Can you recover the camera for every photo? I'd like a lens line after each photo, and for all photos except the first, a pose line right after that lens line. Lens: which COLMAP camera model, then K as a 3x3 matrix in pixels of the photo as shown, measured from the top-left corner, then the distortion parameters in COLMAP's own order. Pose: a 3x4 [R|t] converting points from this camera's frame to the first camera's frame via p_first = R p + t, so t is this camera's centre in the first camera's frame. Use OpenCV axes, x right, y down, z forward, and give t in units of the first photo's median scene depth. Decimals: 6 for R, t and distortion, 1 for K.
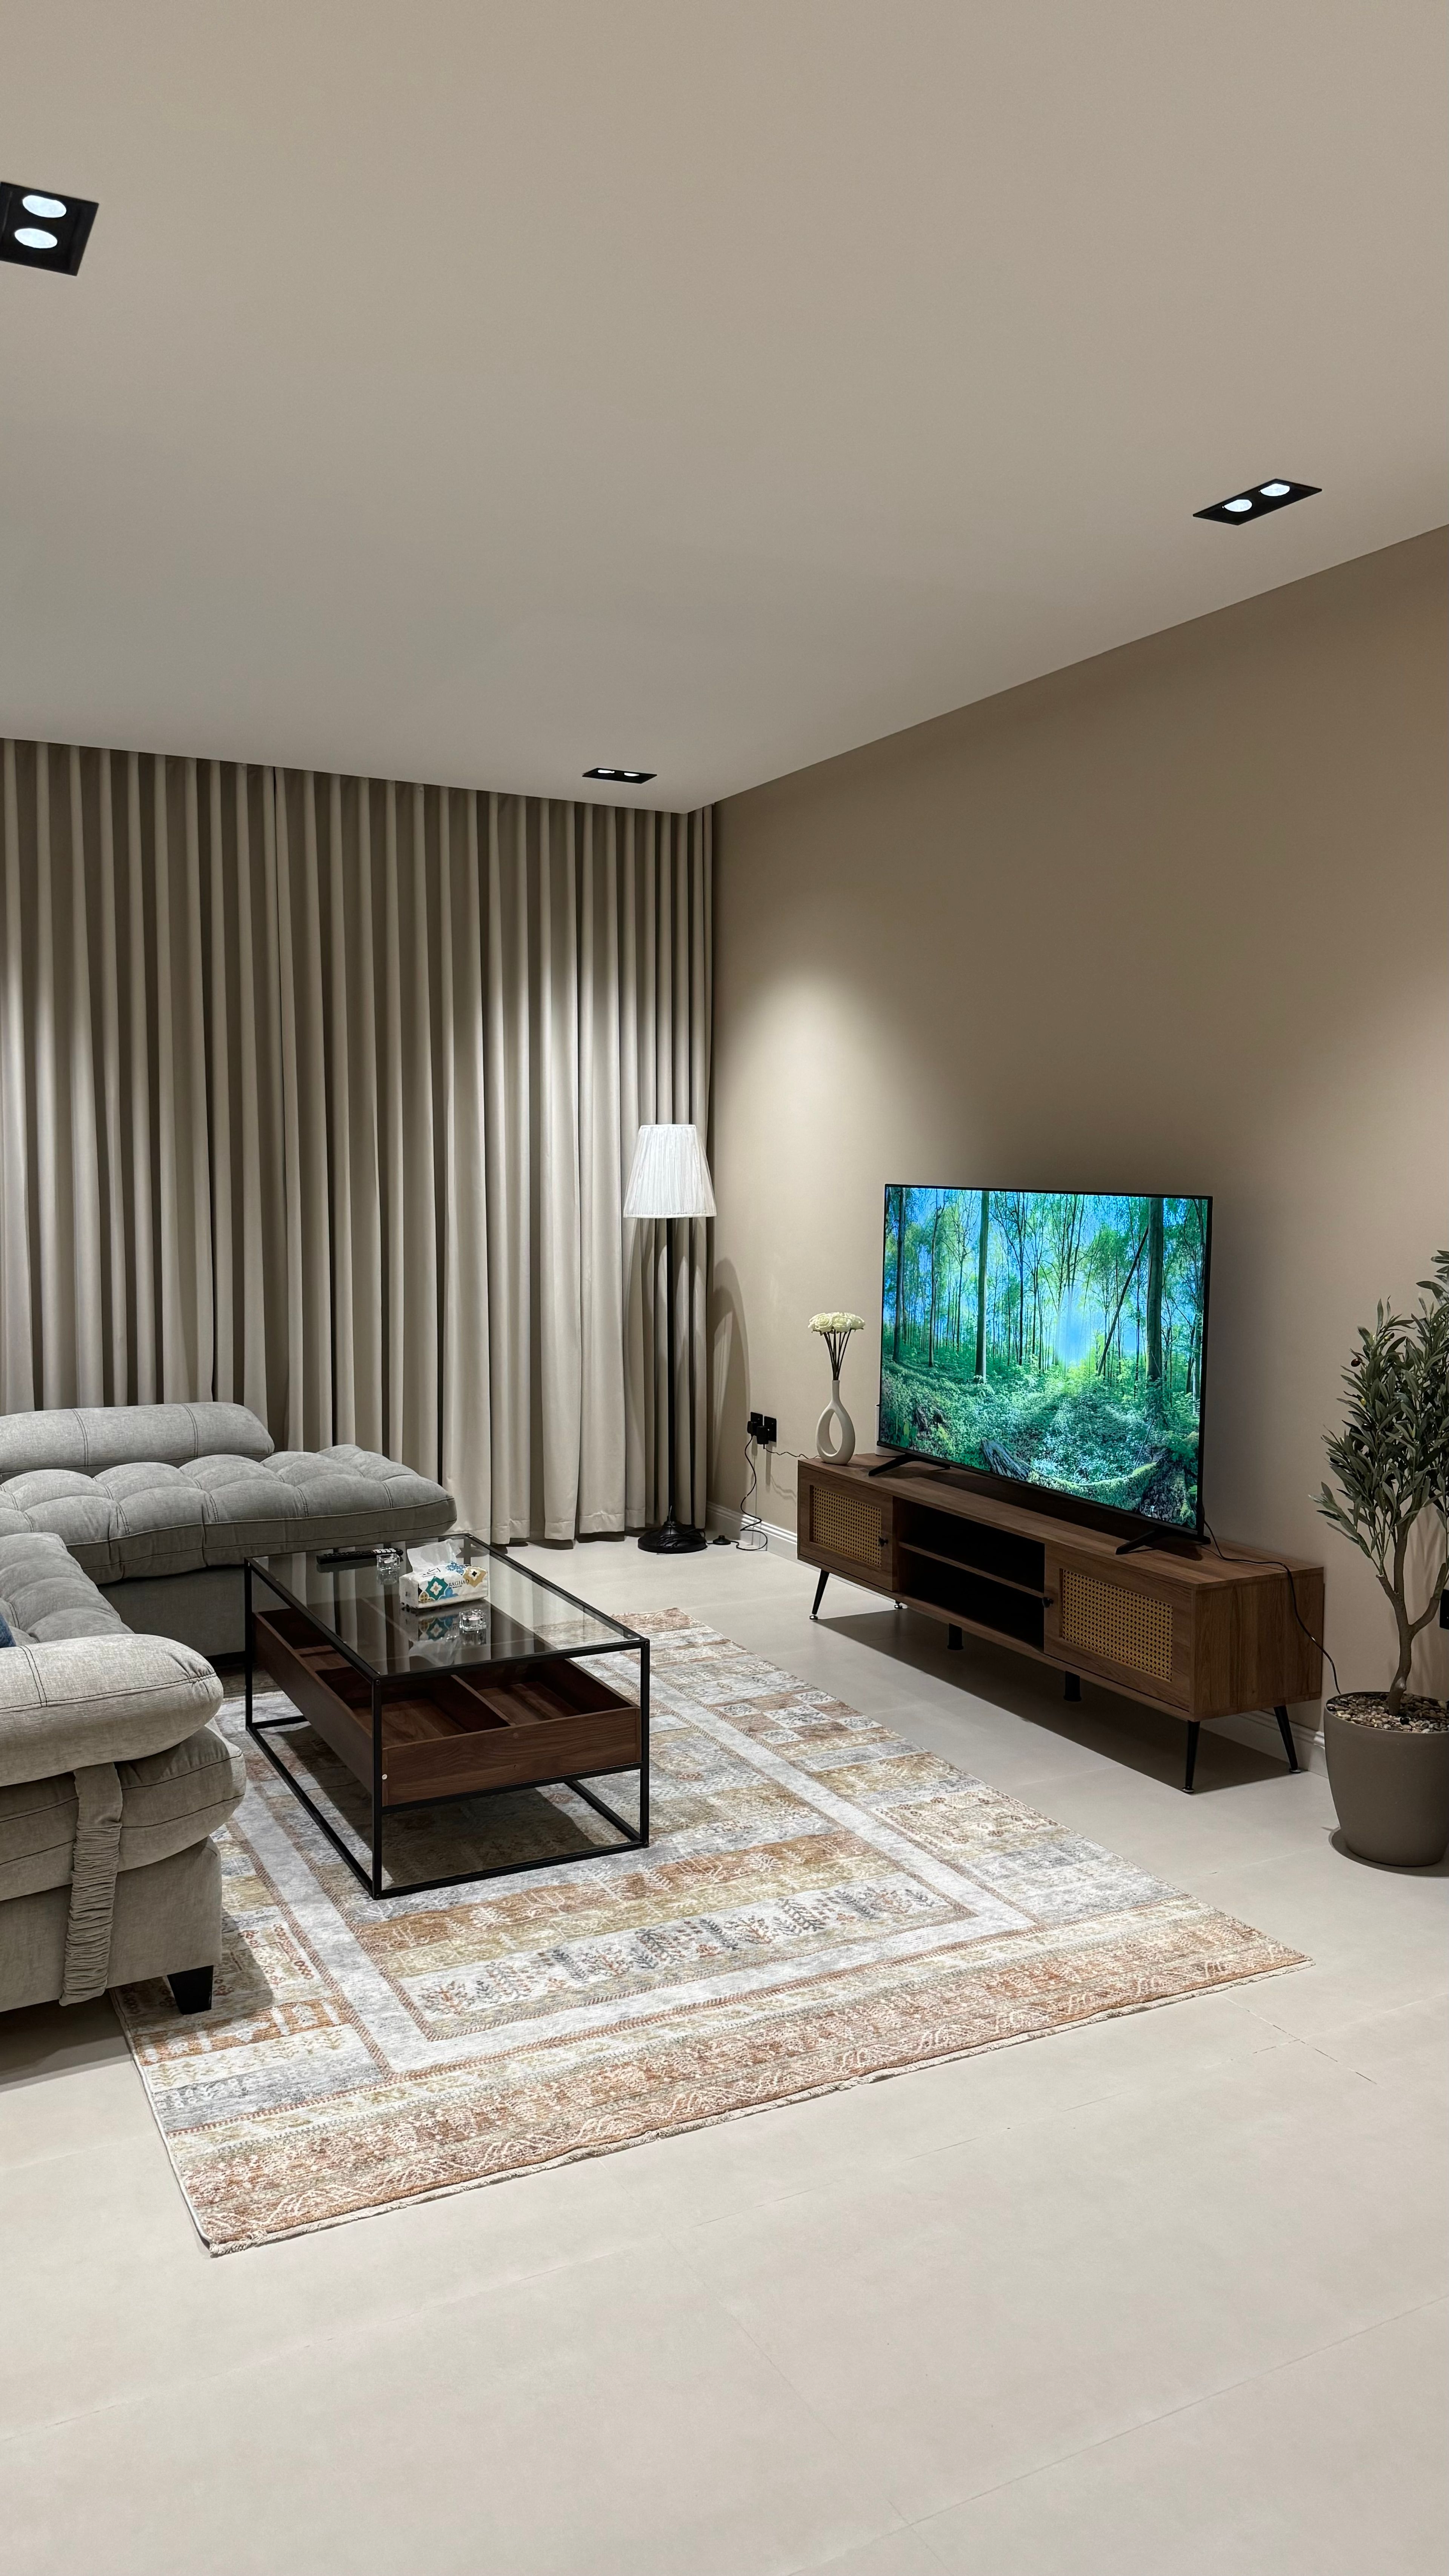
lens RADIAL K [[1801.8, 0, 724.2], [0, 1801.8, 1297.5], [0, 0, 1]] dist [0.200670, -0.438494]
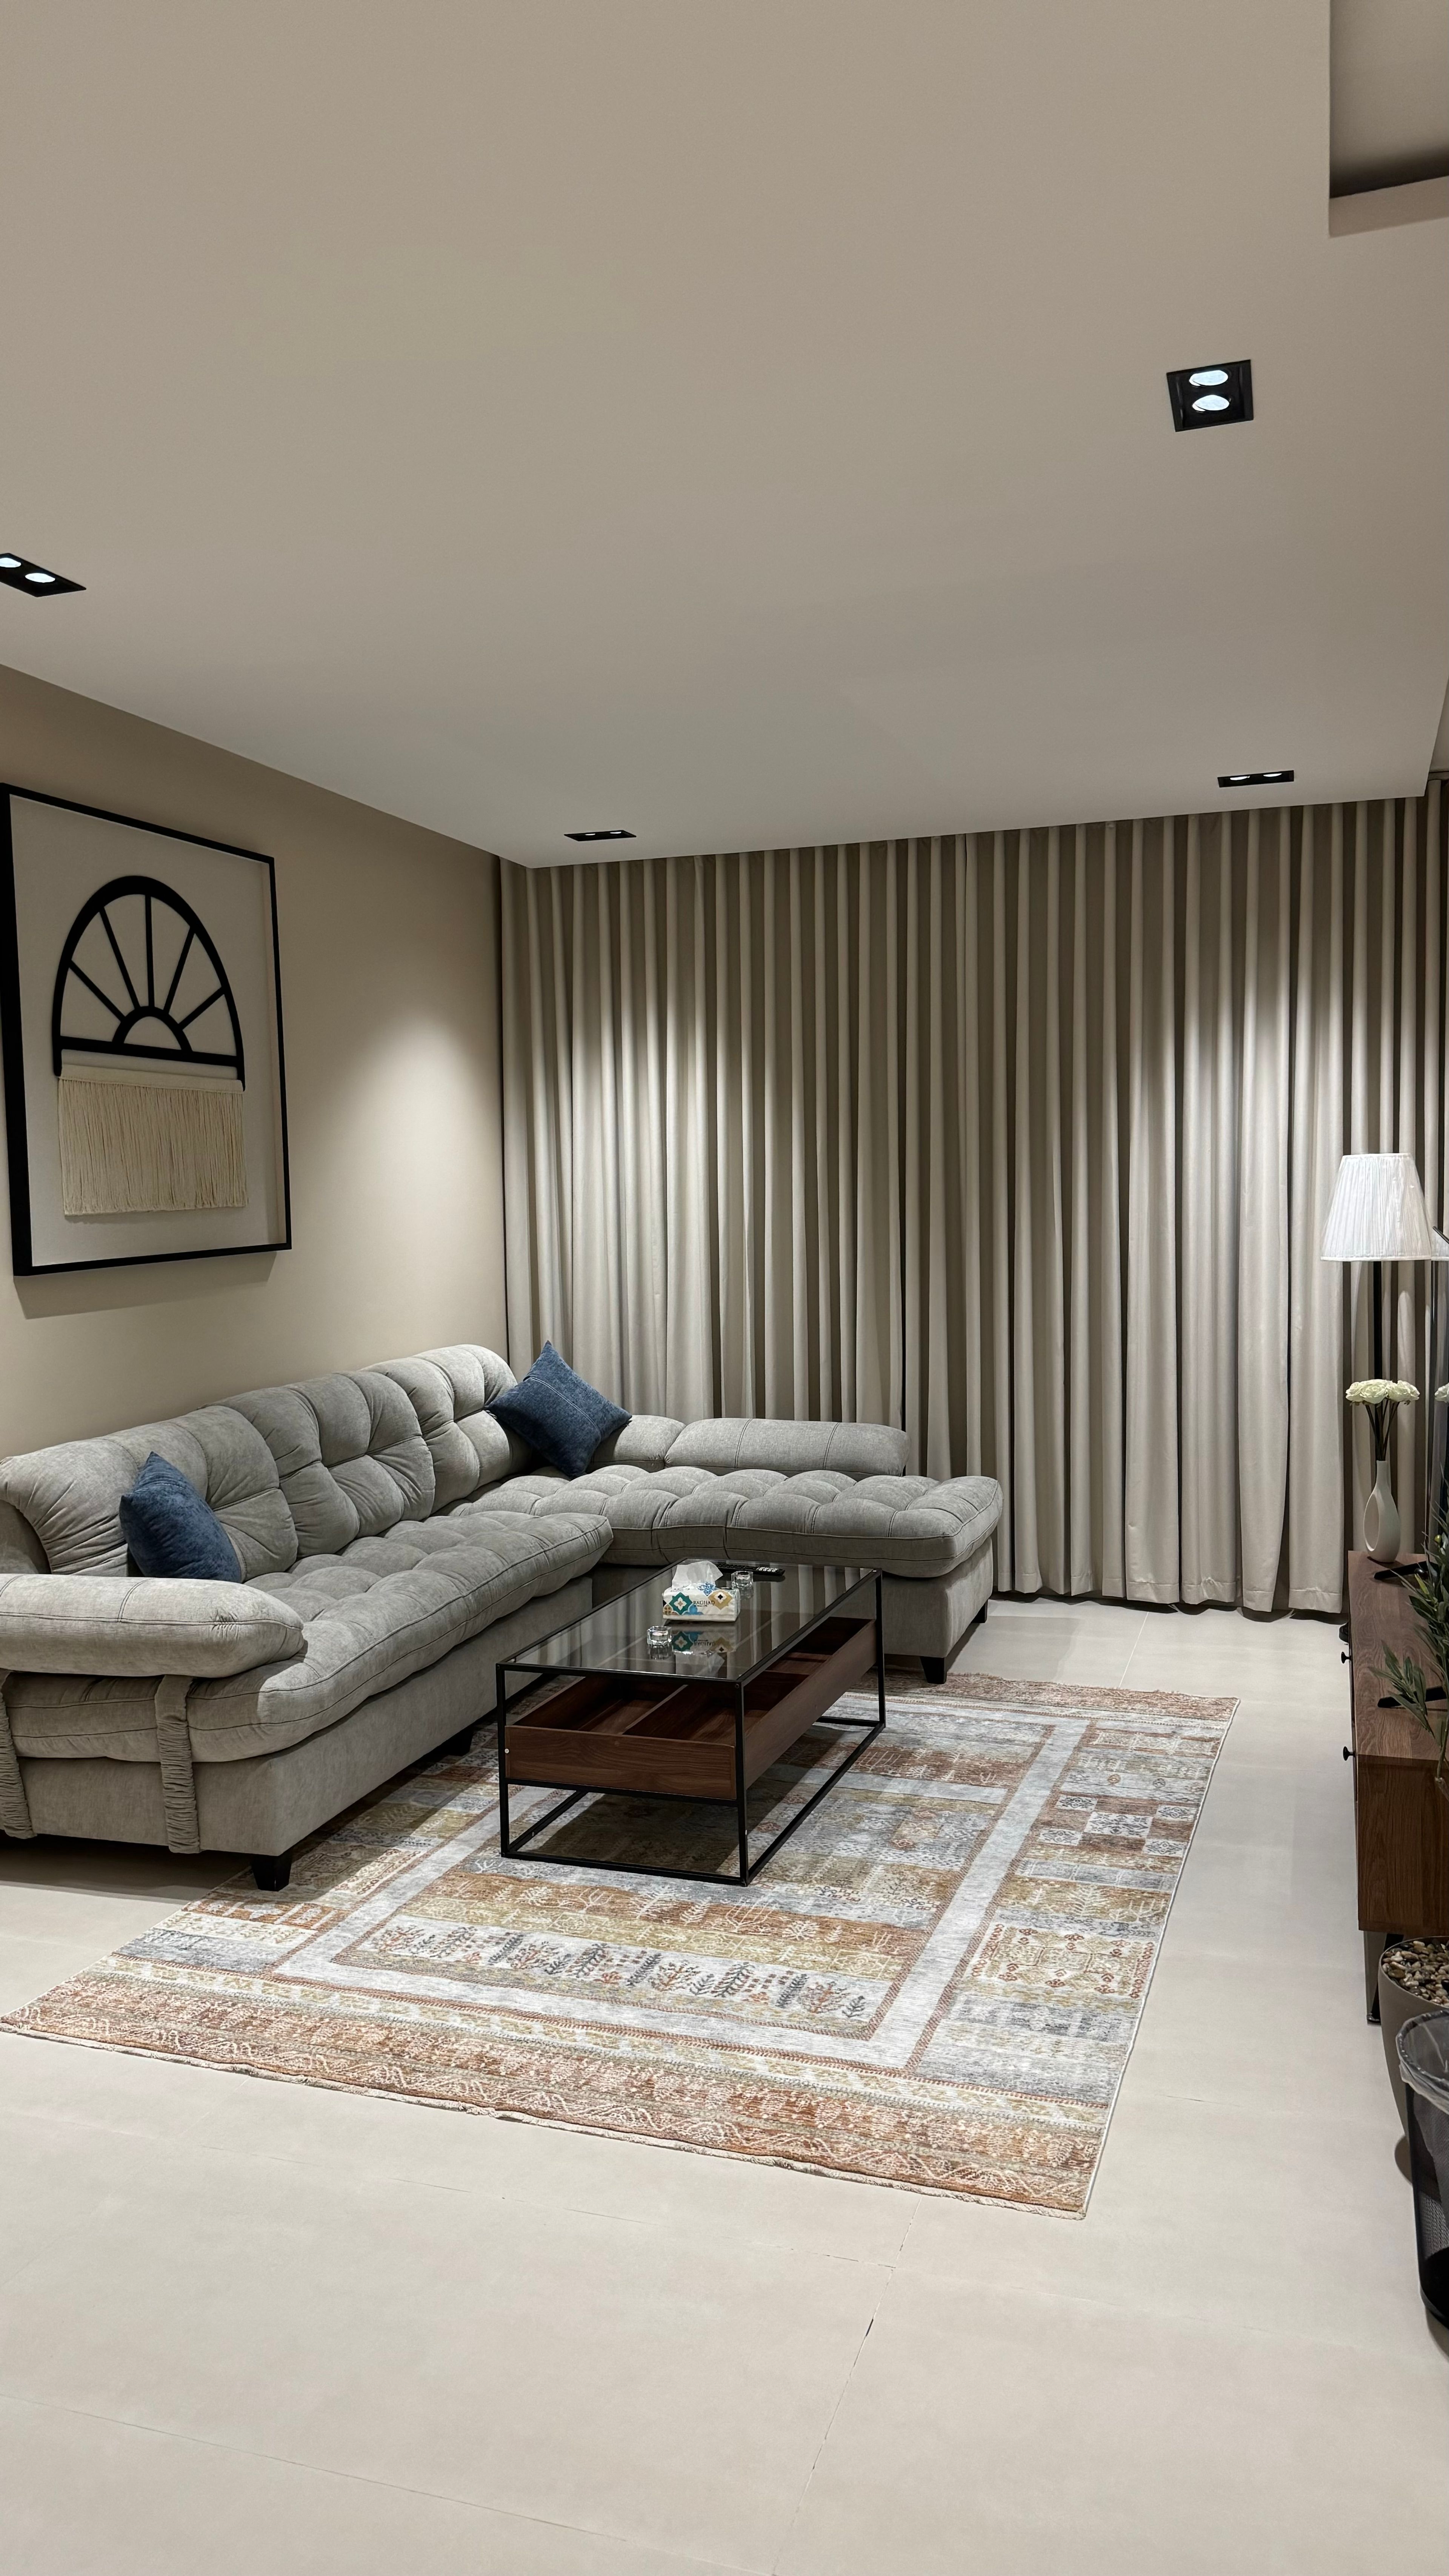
lens RADIAL K [[1801.8, 0, 724.2], [0, 1801.8, 1297.5], [0, 0, 1]] dist [0.200670, -0.438494]
pose [[0.683420, 0.031255, -0.729356, 0.697037], [-0.039601, 0.999199, 0.005711, -0.033560], [0.728951, 0.024980, 0.684110, 0.289731]]
